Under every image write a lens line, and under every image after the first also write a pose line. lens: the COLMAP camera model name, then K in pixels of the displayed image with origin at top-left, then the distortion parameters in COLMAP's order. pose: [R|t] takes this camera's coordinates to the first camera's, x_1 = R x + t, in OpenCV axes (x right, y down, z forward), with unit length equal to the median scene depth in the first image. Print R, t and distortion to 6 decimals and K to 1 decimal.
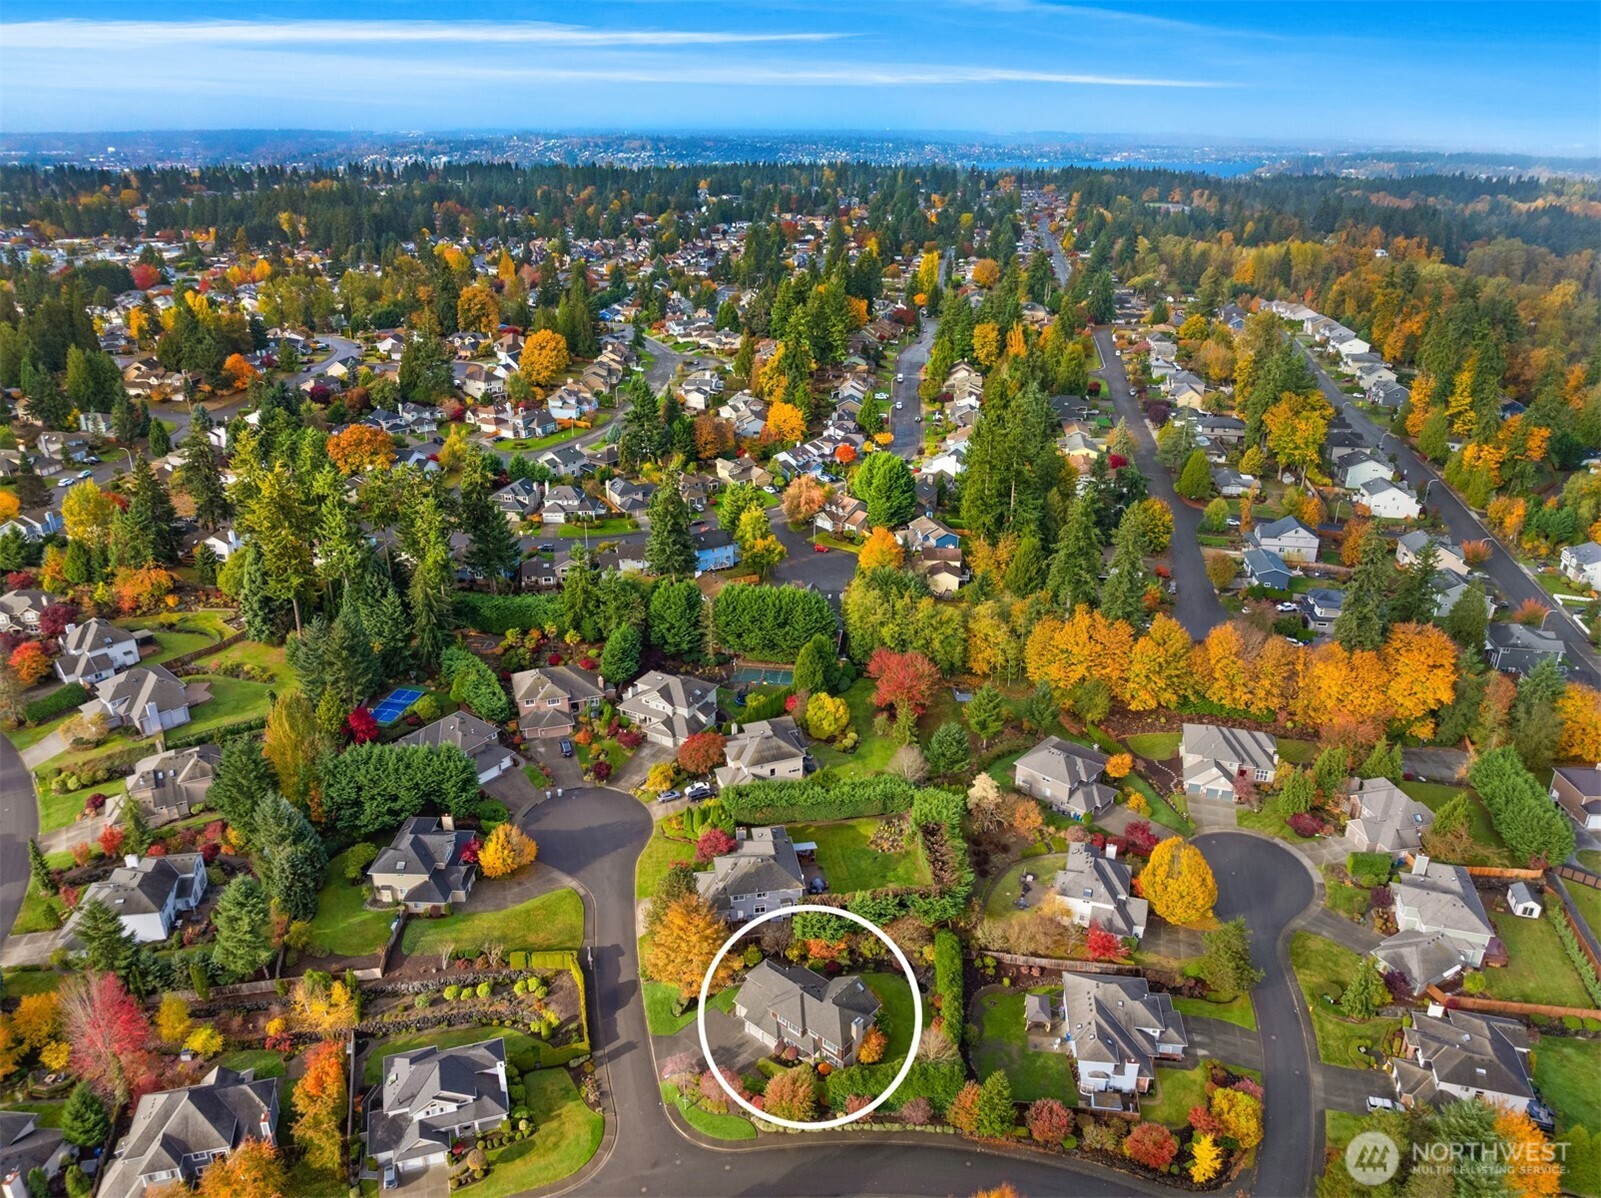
lens RADIAL K [[1169.3, 0, 800.5], [0, 1169.3, 599.0], [0, 0, 1]] dist [-0.022647, -0.025358]
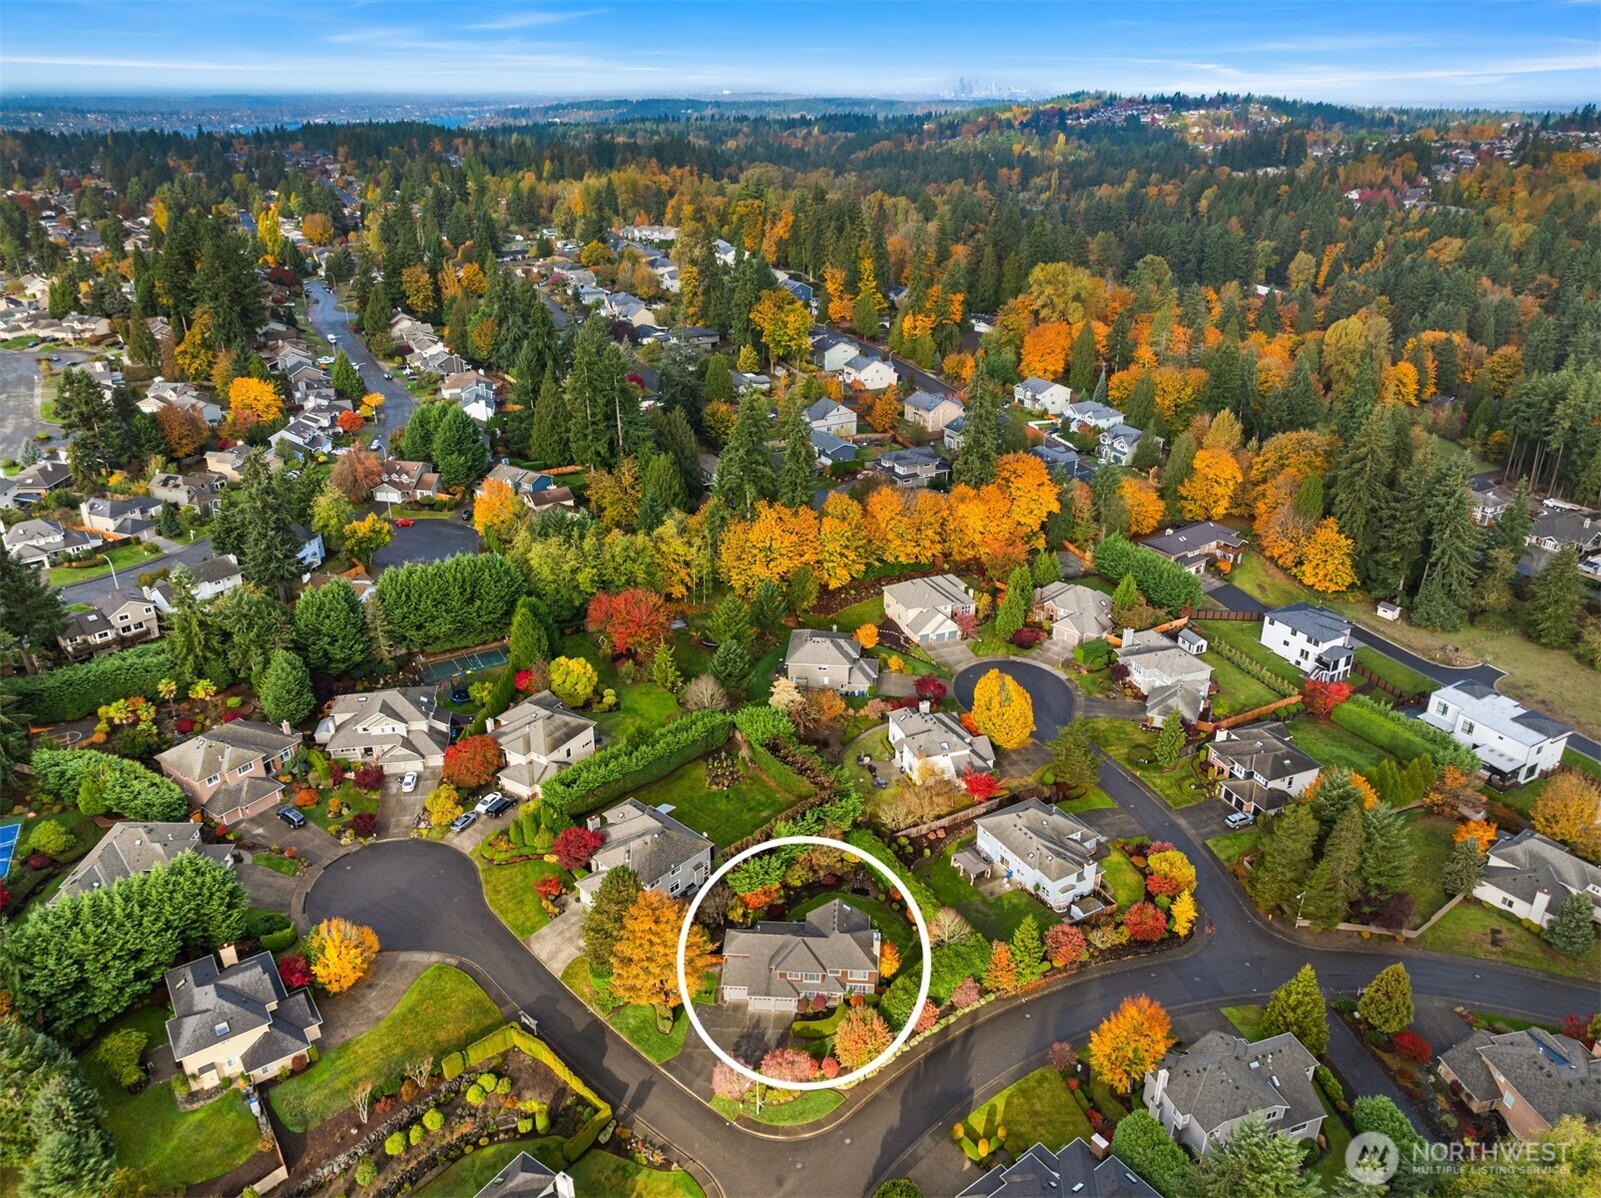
lens RADIAL K [[1169.3, 0, 800.5], [0, 1169.3, 599.0], [0, 0, 1]] dist [-0.022647, -0.025358]
pose [[0.787674, -0.254560, 0.561043, -0.321514], [0.240893, 0.965404, 0.099828, -0.006142], [-0.567045, 0.056520, 0.821745, 0.174166]]
